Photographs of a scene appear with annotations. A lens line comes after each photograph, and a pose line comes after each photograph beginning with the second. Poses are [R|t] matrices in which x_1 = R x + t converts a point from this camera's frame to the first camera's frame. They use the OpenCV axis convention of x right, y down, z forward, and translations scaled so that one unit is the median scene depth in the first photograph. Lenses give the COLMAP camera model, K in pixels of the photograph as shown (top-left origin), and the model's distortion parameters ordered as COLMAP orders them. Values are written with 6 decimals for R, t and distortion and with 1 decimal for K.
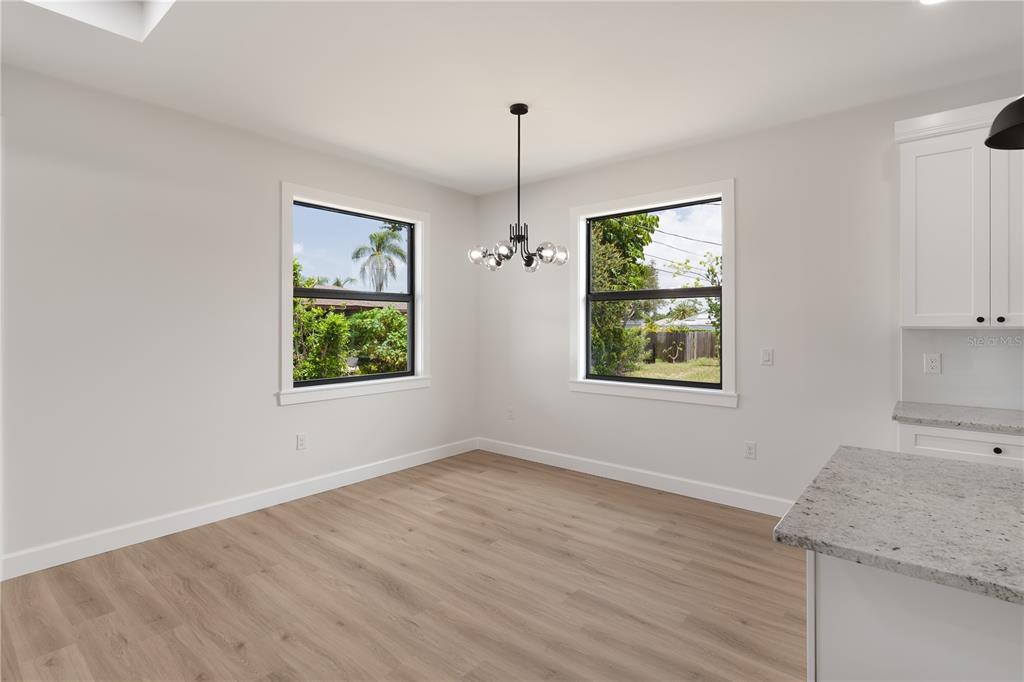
lens RADIAL K [[494.4, 0, 510.8], [0, 494.4, 323.3], [0, 0, 1]] dist [0.002186, 0.000296]
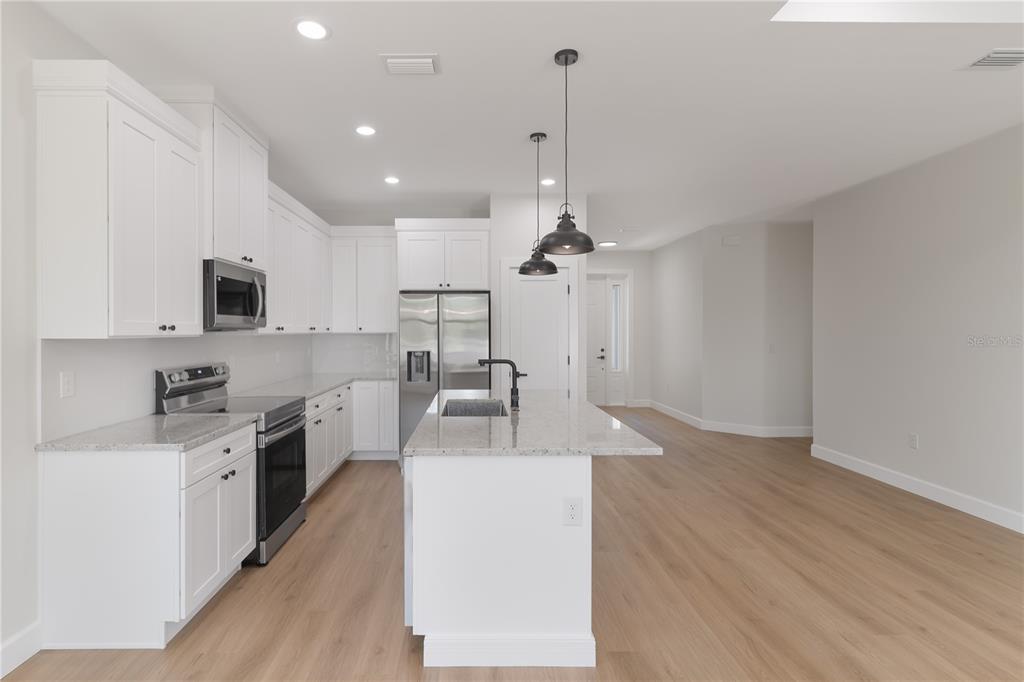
lens RADIAL K [[505.6, 0, 475.0], [0, 505.6, 335.5], [0, 0, 1]] dist [0.000777, -0.000049]
pose [[-0.647096, -0.004431, 0.762395, -0.122332], [-0.001032, 0.999987, 0.004936, 0.001150], [-0.762408, 0.002407, -0.647093, 0.812023]]
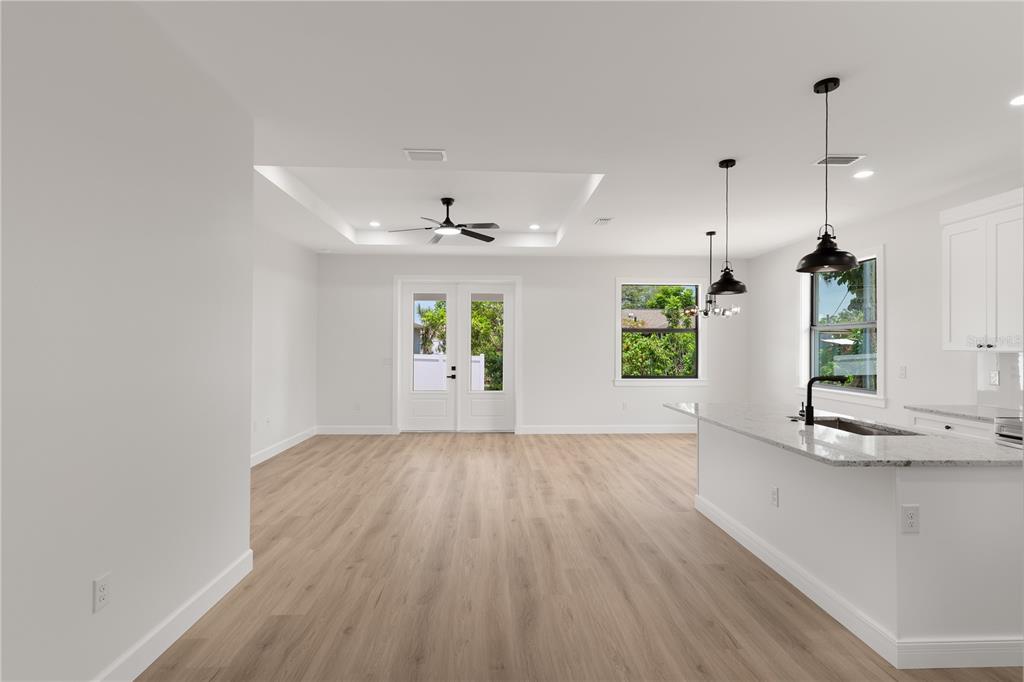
lens RADIAL K [[490.7, 0, 511.2], [0, 490.7, 344.7], [0, 0, 1]] dist [0.000982, 0.000443]
pose [[0.677699, 0.002620, -0.735334, 0.748468], [-0.002007, 0.999997, 0.001713, -0.008263], [0.735336, 0.000315, 0.677702, -0.707630]]
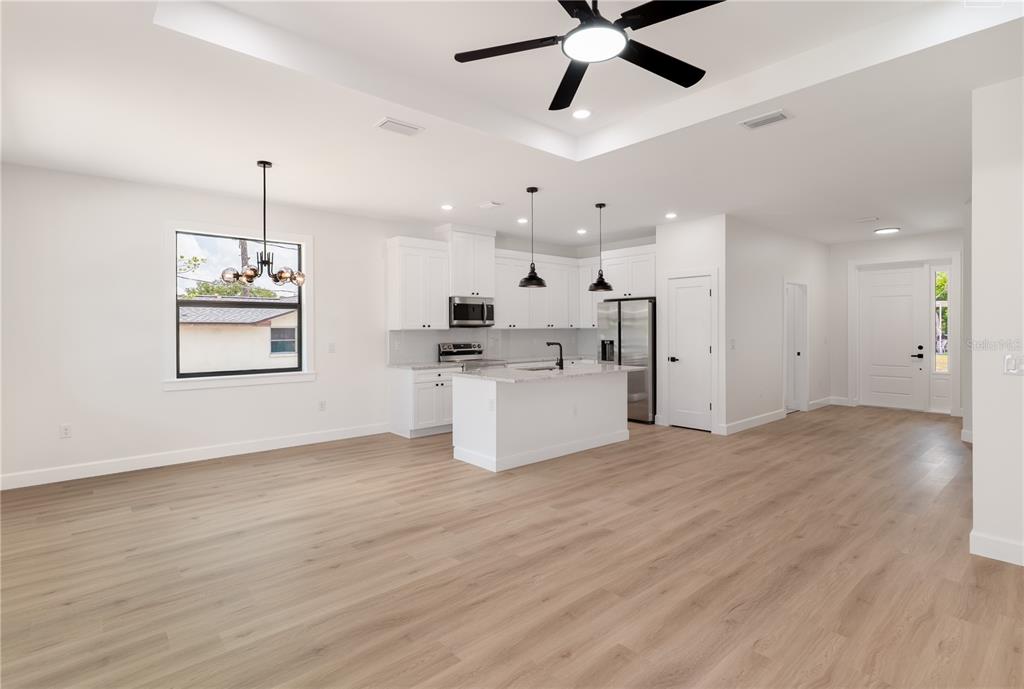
lens RADIAL K [[503.6, 0, 511.8], [0, 503.6, 331.8], [0, 0, 1]] dist [0.003021, 0.000828]
pose [[0.149053, -0.006660, 0.988807, -1.031991], [0.000455, 0.999978, 0.006667, 0.002332], [-0.988829, -0.000543, 0.149053, 0.129049]]
